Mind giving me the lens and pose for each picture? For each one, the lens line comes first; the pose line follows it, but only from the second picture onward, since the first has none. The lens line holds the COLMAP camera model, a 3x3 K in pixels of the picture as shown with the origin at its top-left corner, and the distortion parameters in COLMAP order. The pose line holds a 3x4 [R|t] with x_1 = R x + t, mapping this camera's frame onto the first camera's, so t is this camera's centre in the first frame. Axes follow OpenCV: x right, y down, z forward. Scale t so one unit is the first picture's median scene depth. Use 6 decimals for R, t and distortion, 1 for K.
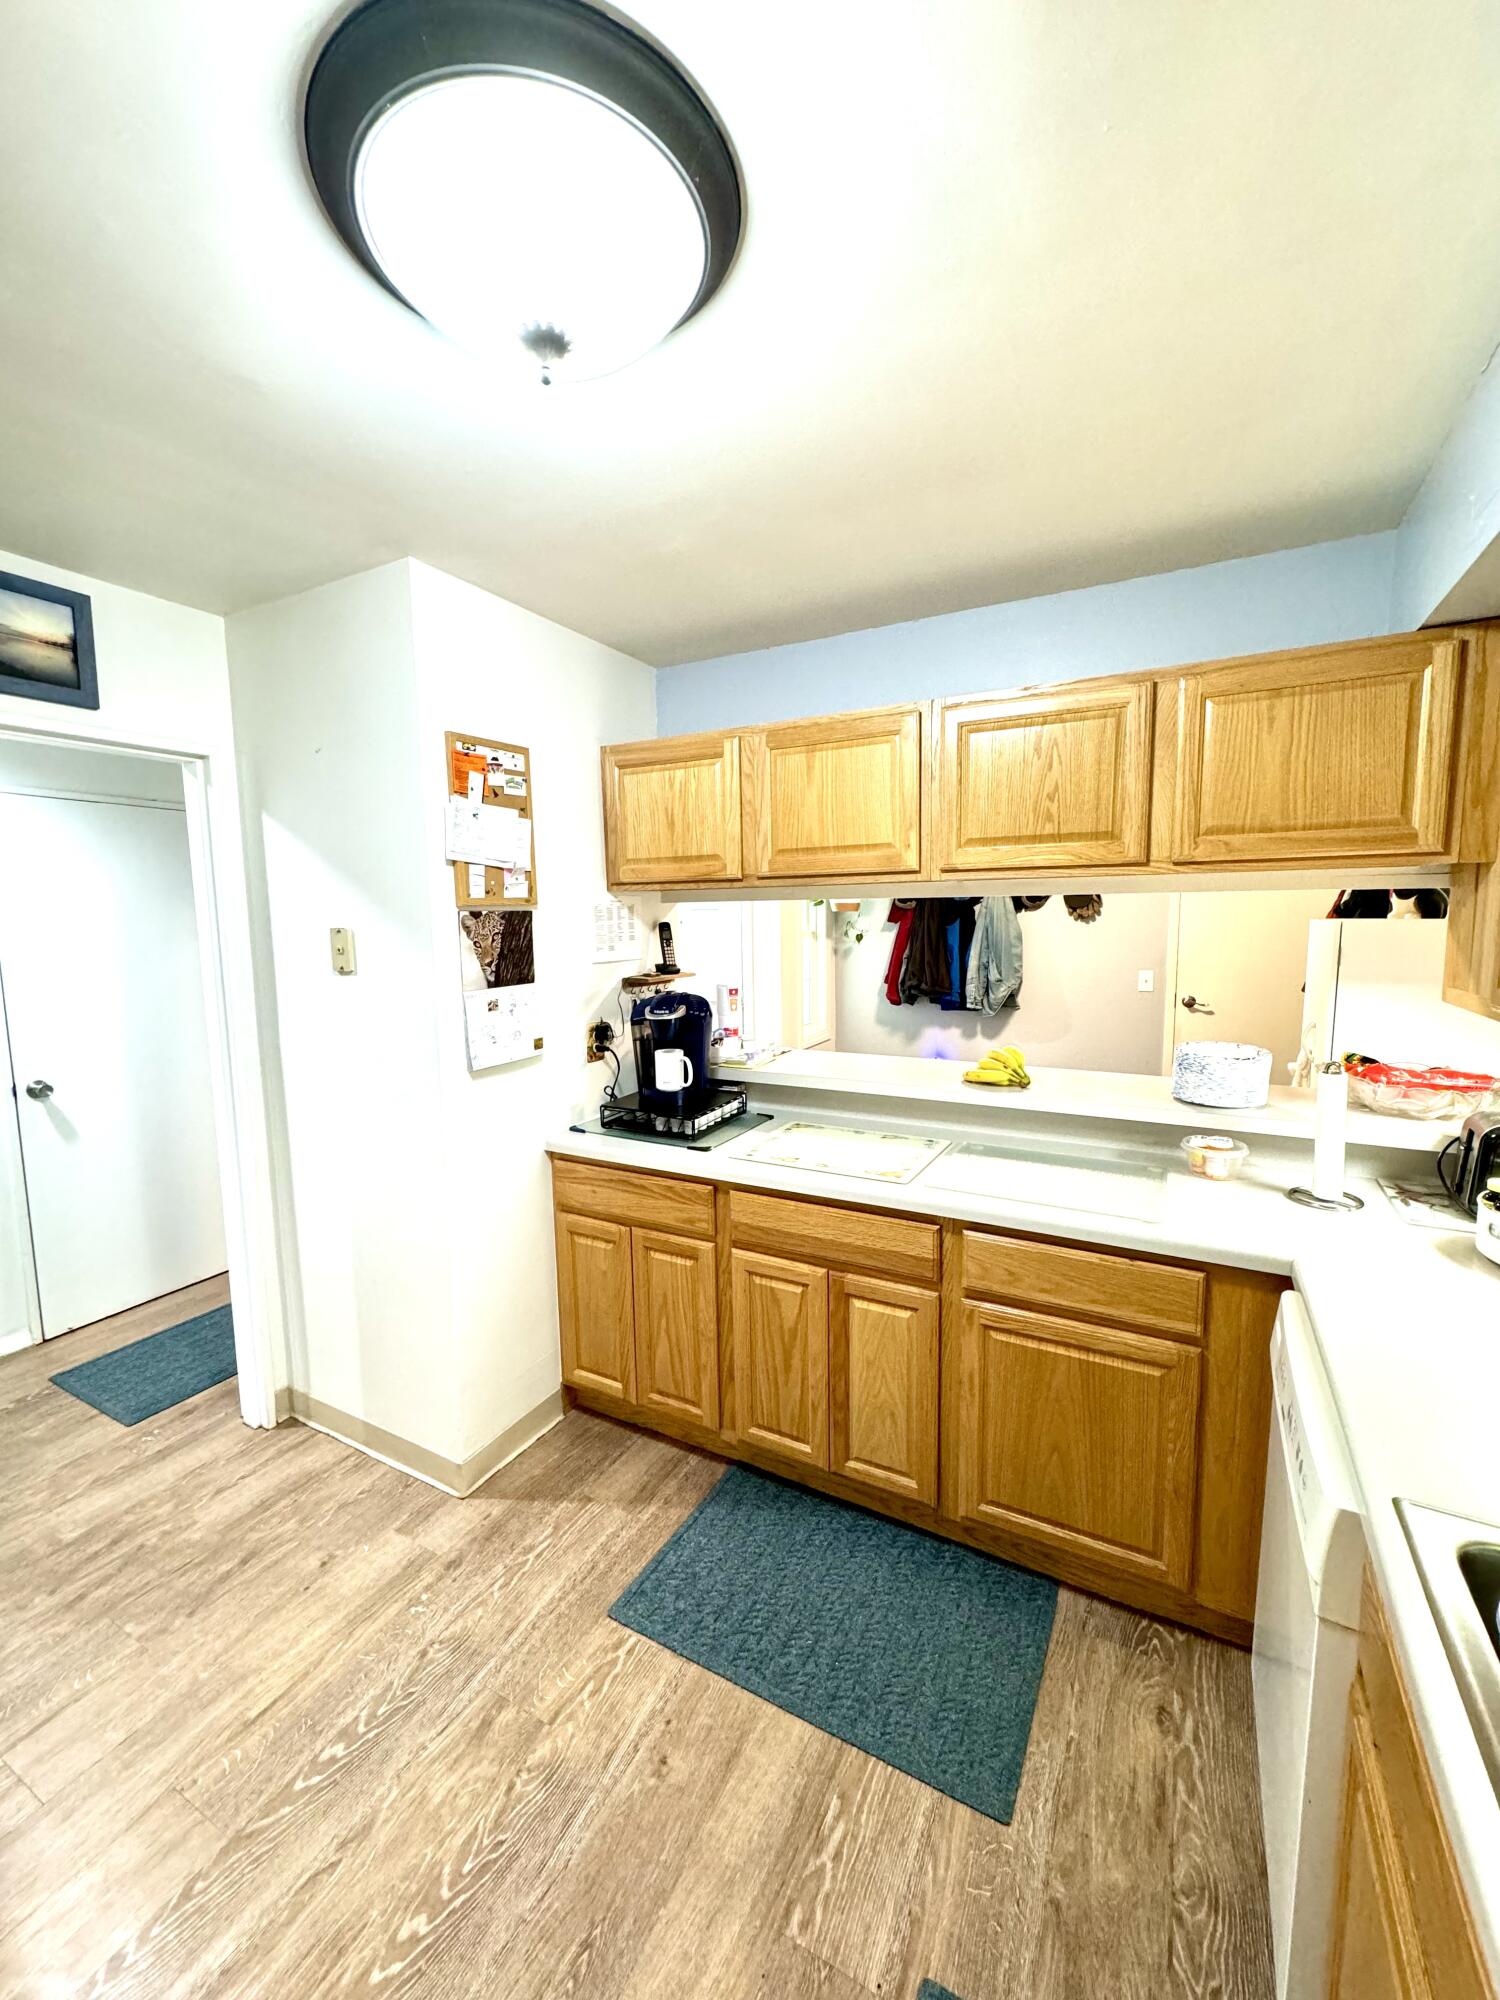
lens RADIAL K [[793.9, 0, 752.5], [0, 793.9, 999.7], [0, 0, 1]] dist [-0.003761, 0.000310]
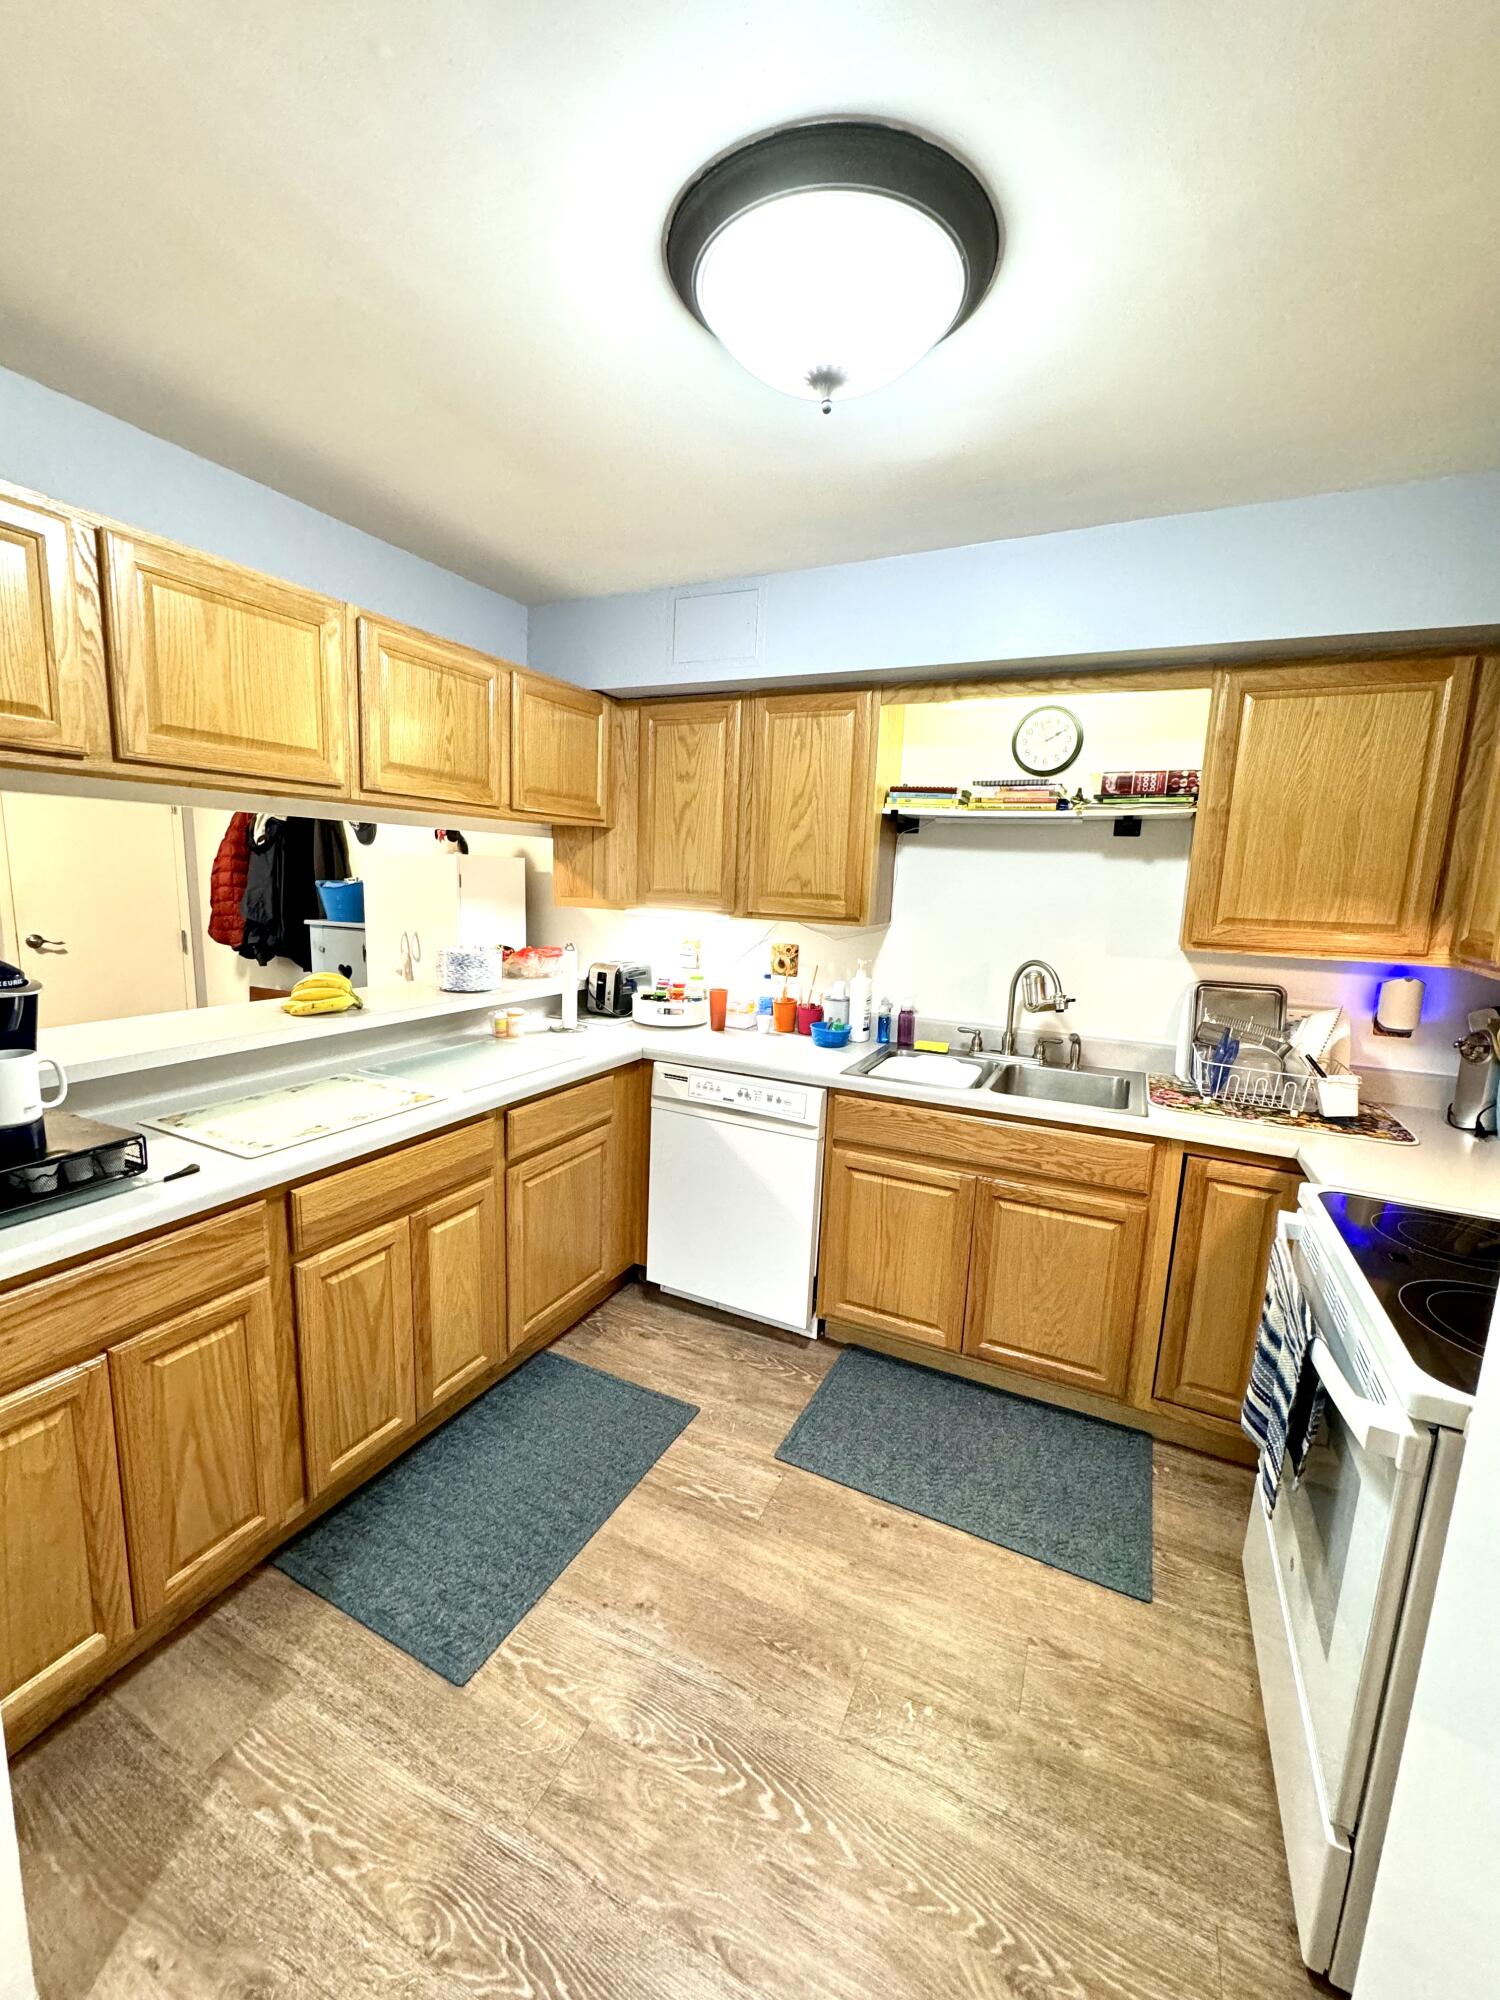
lens RADIAL K [[793.9, 0, 750.7], [0, 793.9, 999.7], [0, 0, 1]] dist [-0.003761, 0.000310]
pose [[-0.046882, -0.147800, 0.987905, -0.866544], [0.069799, 0.986091, 0.150841, -0.026310], [-0.996459, 0.076026, -0.035914, 0.650477]]
